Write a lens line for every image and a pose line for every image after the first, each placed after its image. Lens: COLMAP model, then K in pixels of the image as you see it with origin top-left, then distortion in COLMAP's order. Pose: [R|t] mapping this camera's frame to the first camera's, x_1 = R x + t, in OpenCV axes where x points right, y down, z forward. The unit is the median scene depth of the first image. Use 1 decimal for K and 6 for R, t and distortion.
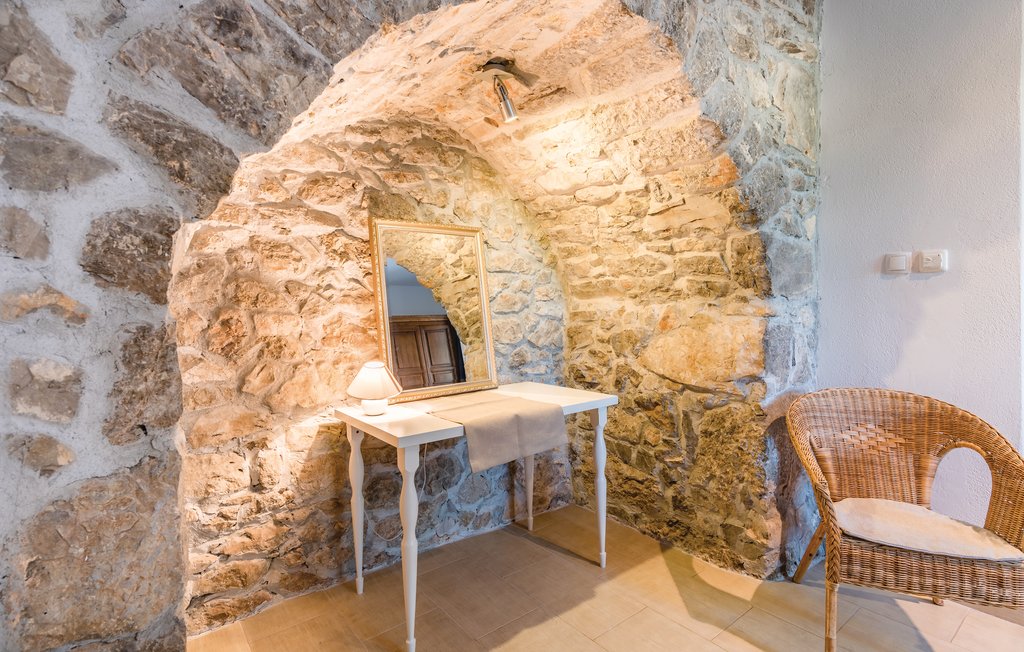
lens RADIAL K [[498.9, 0, 512.0], [0, 498.9, 326.0], [0, 0, 1]] dist [-0.005862, -0.000361]
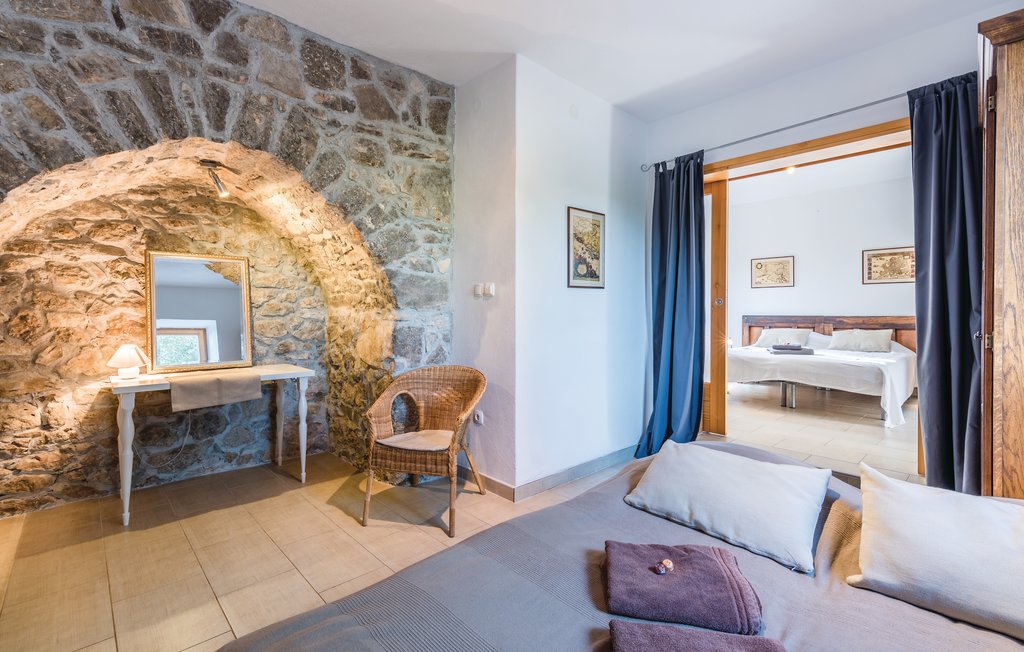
lens RADIAL K [[456.5, 0, 515.0], [0, 456.5, 322.8], [0, 0, 1]] dist [-0.009748, 0.001153]
pose [[0.993820, 0.019547, 0.109270, 0.712771], [-0.017541, 0.999660, -0.019290, 0.008644], [-0.109609, 0.017254, 0.993825, -0.503293]]
